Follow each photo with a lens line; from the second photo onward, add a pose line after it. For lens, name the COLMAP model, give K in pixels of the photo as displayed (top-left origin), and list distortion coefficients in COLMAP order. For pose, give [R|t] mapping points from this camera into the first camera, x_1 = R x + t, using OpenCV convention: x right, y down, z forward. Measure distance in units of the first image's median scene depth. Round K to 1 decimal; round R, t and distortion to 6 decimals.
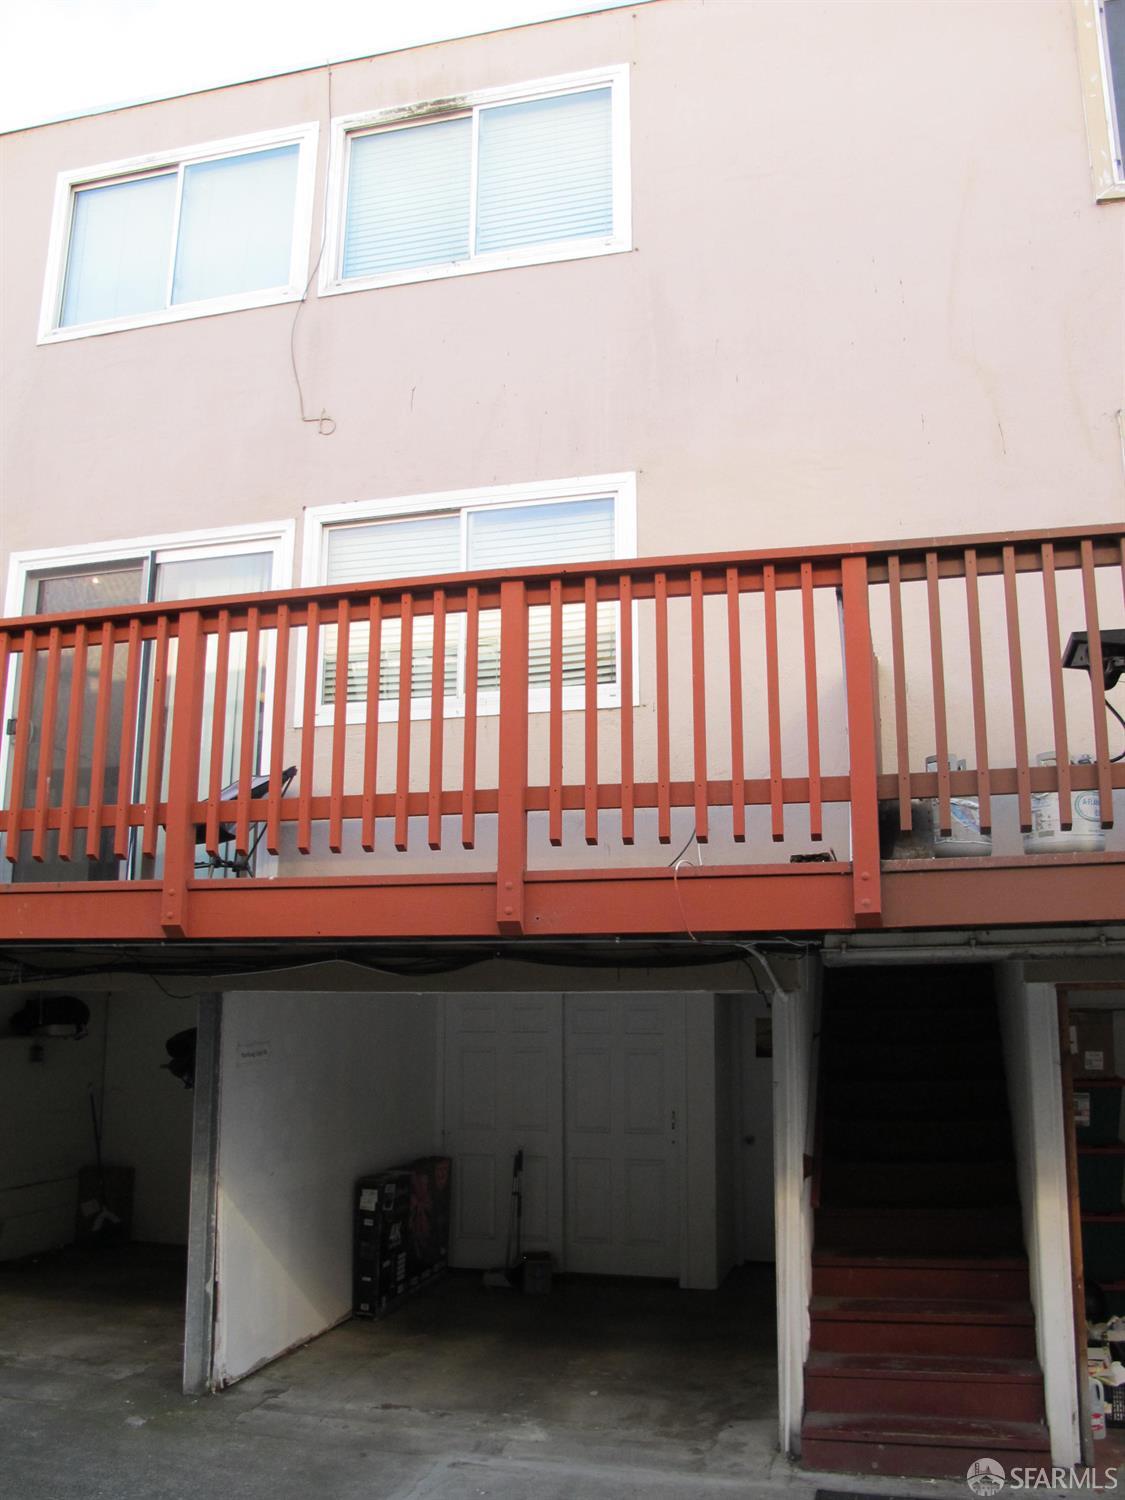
lens RADIAL K [[1273.6, 0, 601.4], [0, 1273.6, 752.9], [0, 0, 1]] dist [-0.150918, 0.114157]
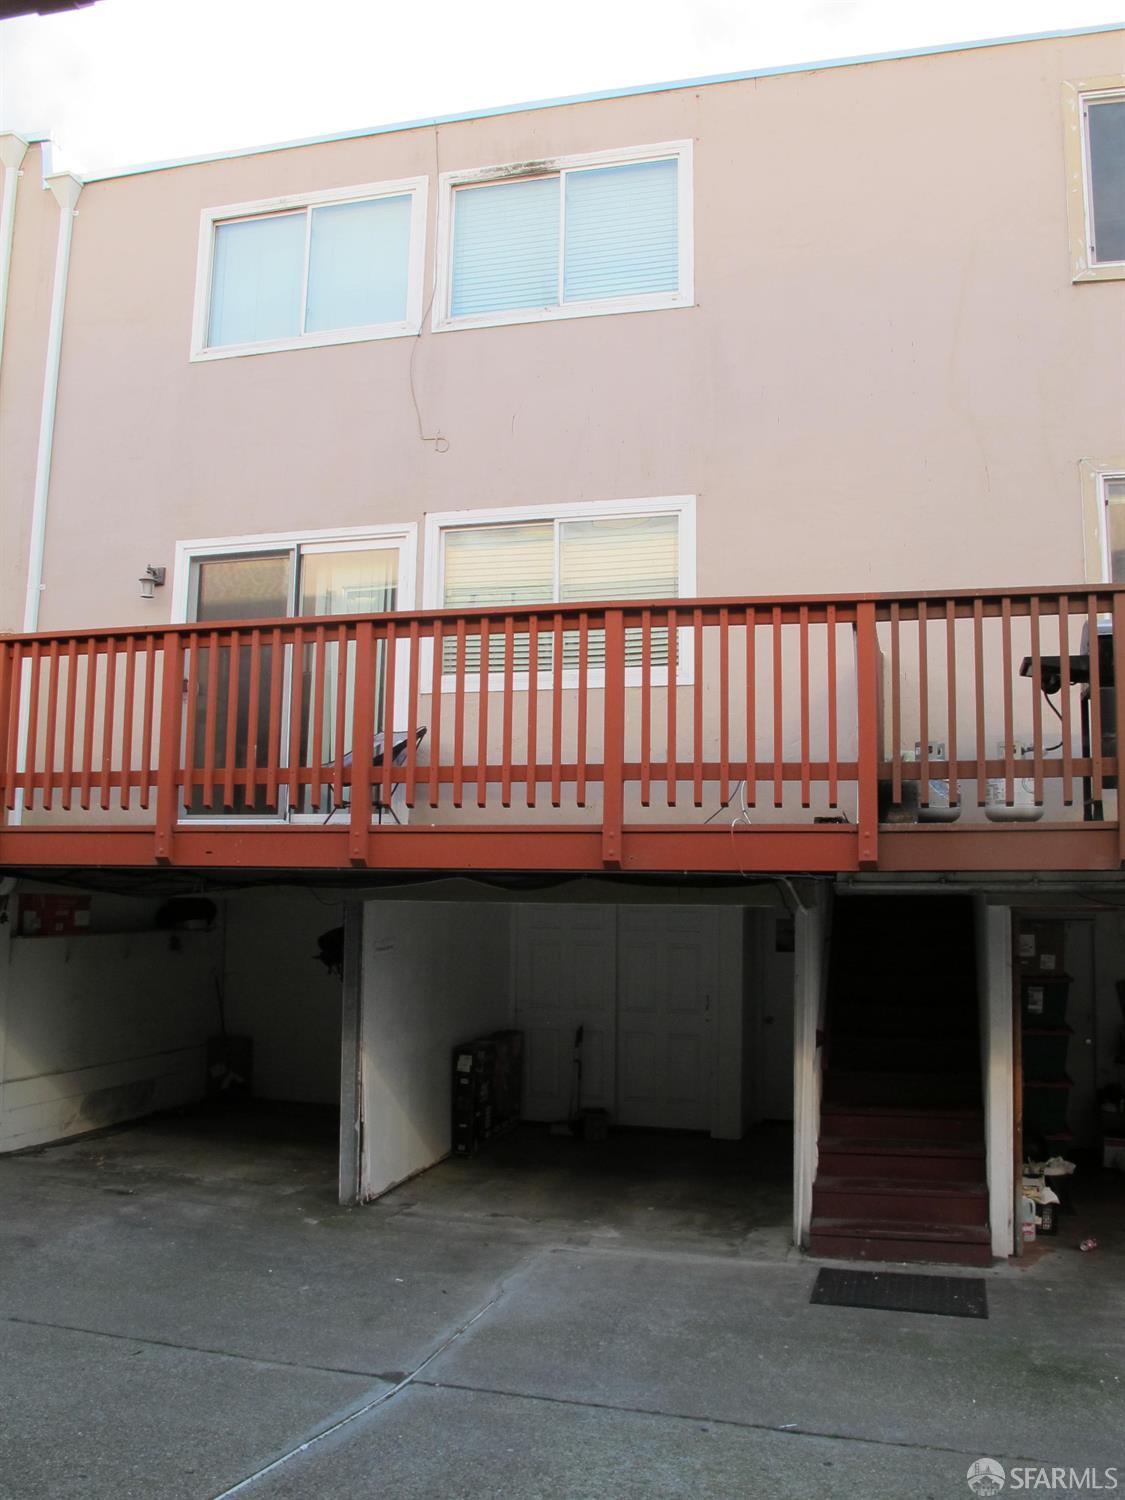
lens RADIAL K [[1273.6, 0, 601.4], [0, 1273.6, 752.9], [0, 0, 1]] dist [-0.150918, 0.114157]
pose [[0.999874, 0.013068, -0.008992, -0.055960], [-0.012212, 0.995918, 0.089427, -0.084558], [0.010124, -0.089306, 0.995953, -0.294675]]
